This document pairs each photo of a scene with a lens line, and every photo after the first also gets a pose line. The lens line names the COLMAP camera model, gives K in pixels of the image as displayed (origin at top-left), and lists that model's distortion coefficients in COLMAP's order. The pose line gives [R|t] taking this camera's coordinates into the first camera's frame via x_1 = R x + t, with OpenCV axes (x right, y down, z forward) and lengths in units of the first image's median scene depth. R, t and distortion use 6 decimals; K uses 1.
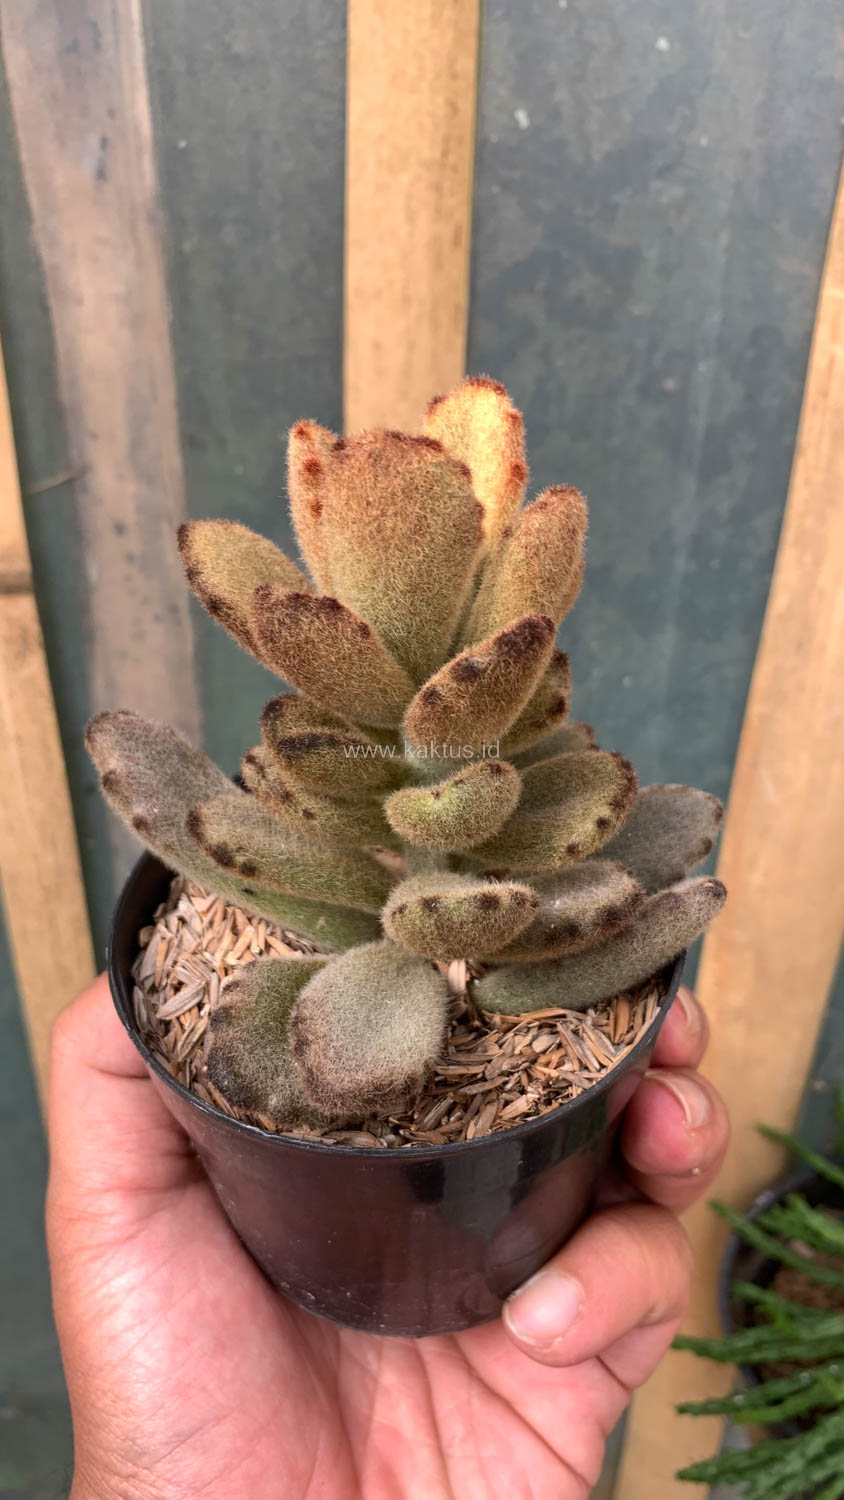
lens RADIAL K [[1201.1, 0, 405.0], [0, 1201.1, 750.7], [0, 0, 1]] dist [-0.011941, 0.002955]
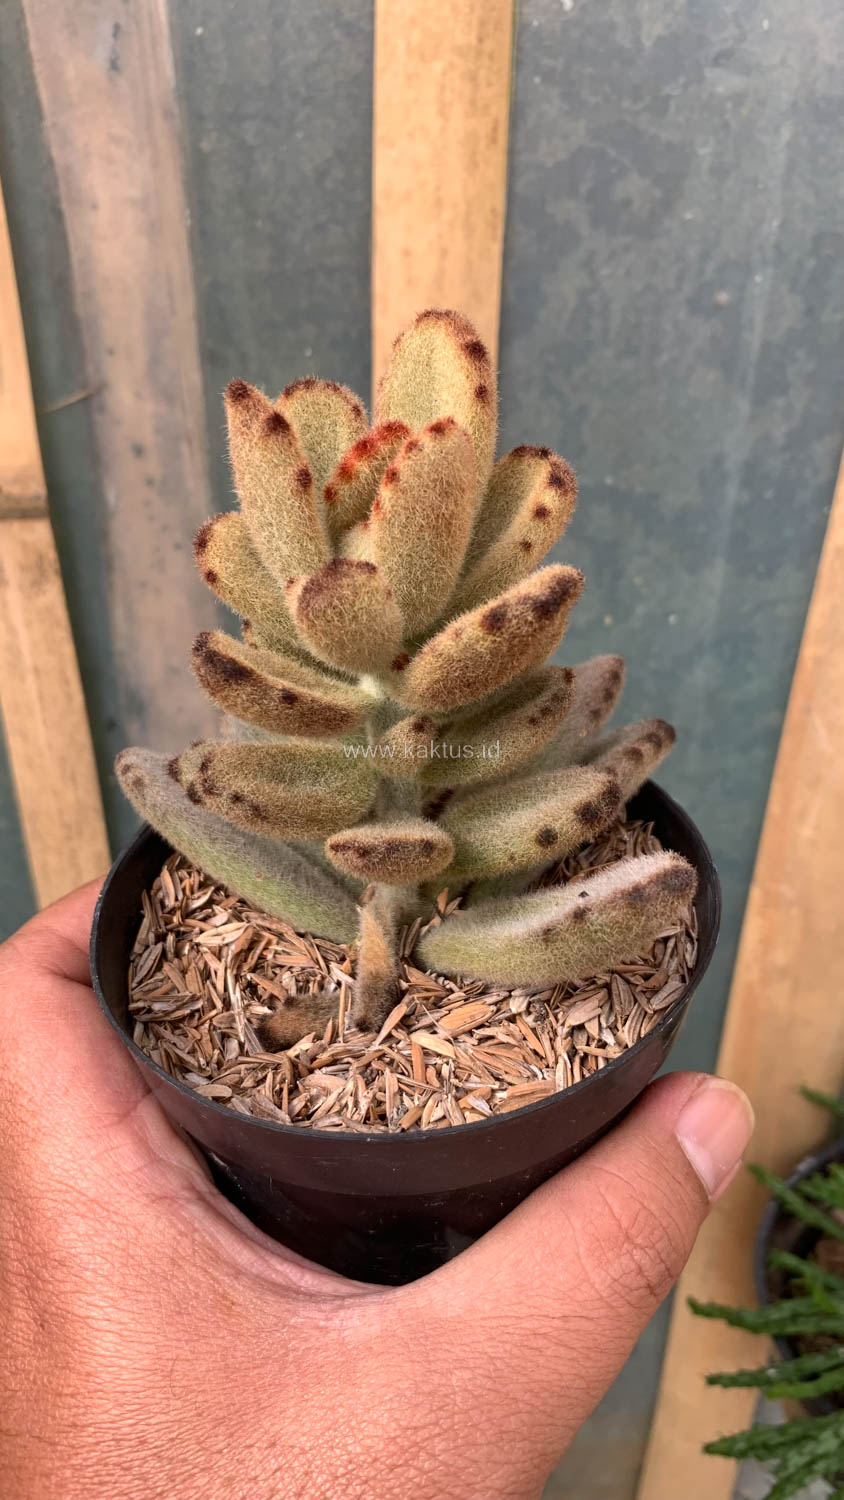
lens RADIAL K [[1197.2, 0, 419.0], [0, 1197.2, 737.7], [0, 0, 1]] dist [-0.008728, 0.001787]
pose [[0.998968, 0.018786, -0.041362, 0.030744], [-0.017419, 0.999298, 0.033177, 0.007943], [0.041956, -0.032422, 0.998593, 0.057419]]
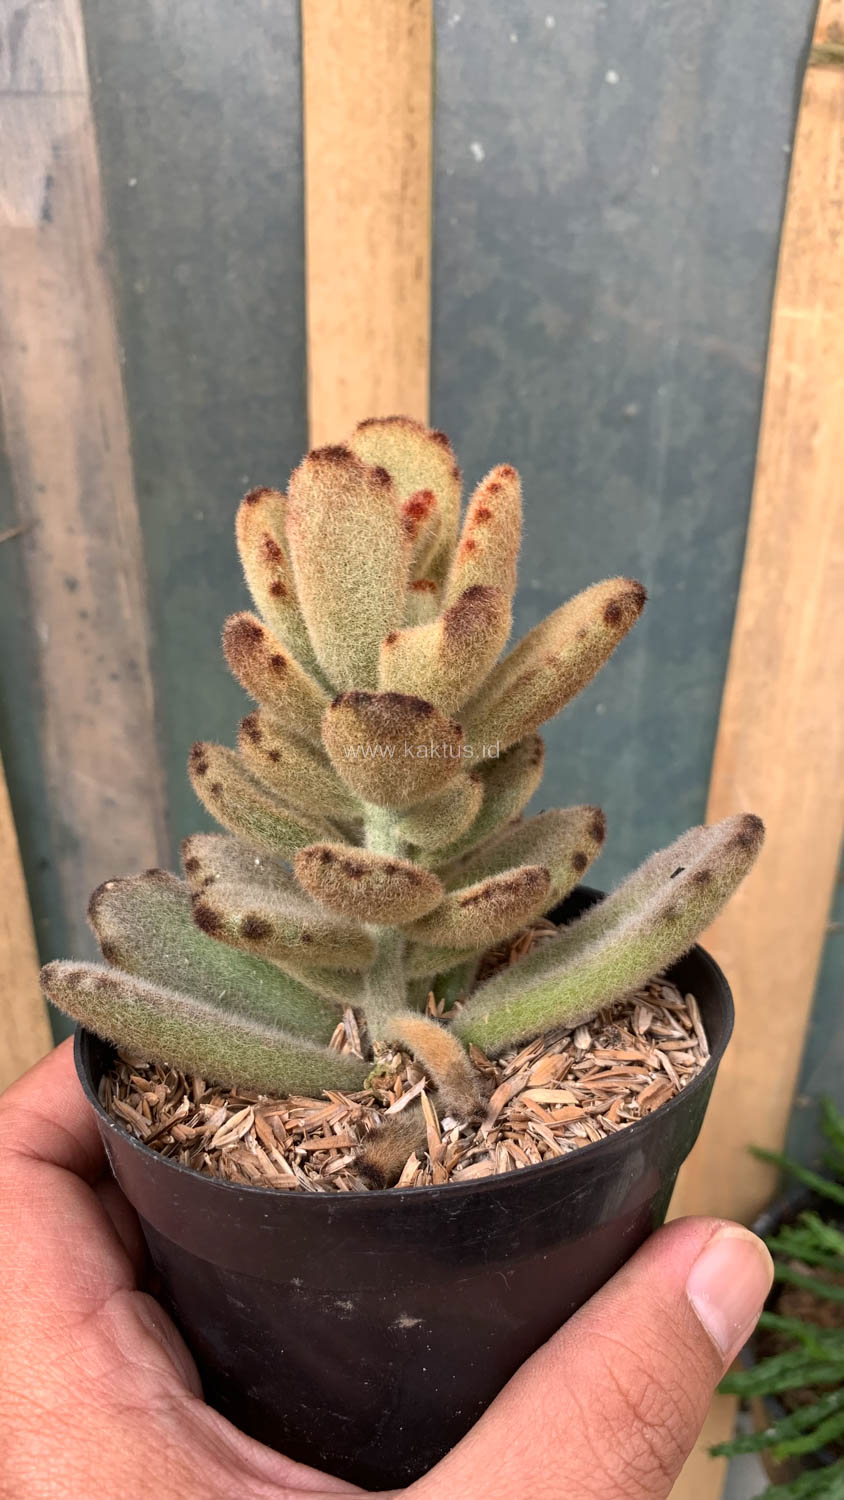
lens RADIAL K [[1201.1, 0, 405.0], [0, 1201.1, 750.7], [0, 0, 1]] dist [-0.011941, 0.002955]
pose [[0.990282, -0.072749, 0.118526, -0.106857], [0.079119, 0.995613, -0.049948, 0.015188], [-0.114372, 0.058840, 0.991694, 0.038873]]
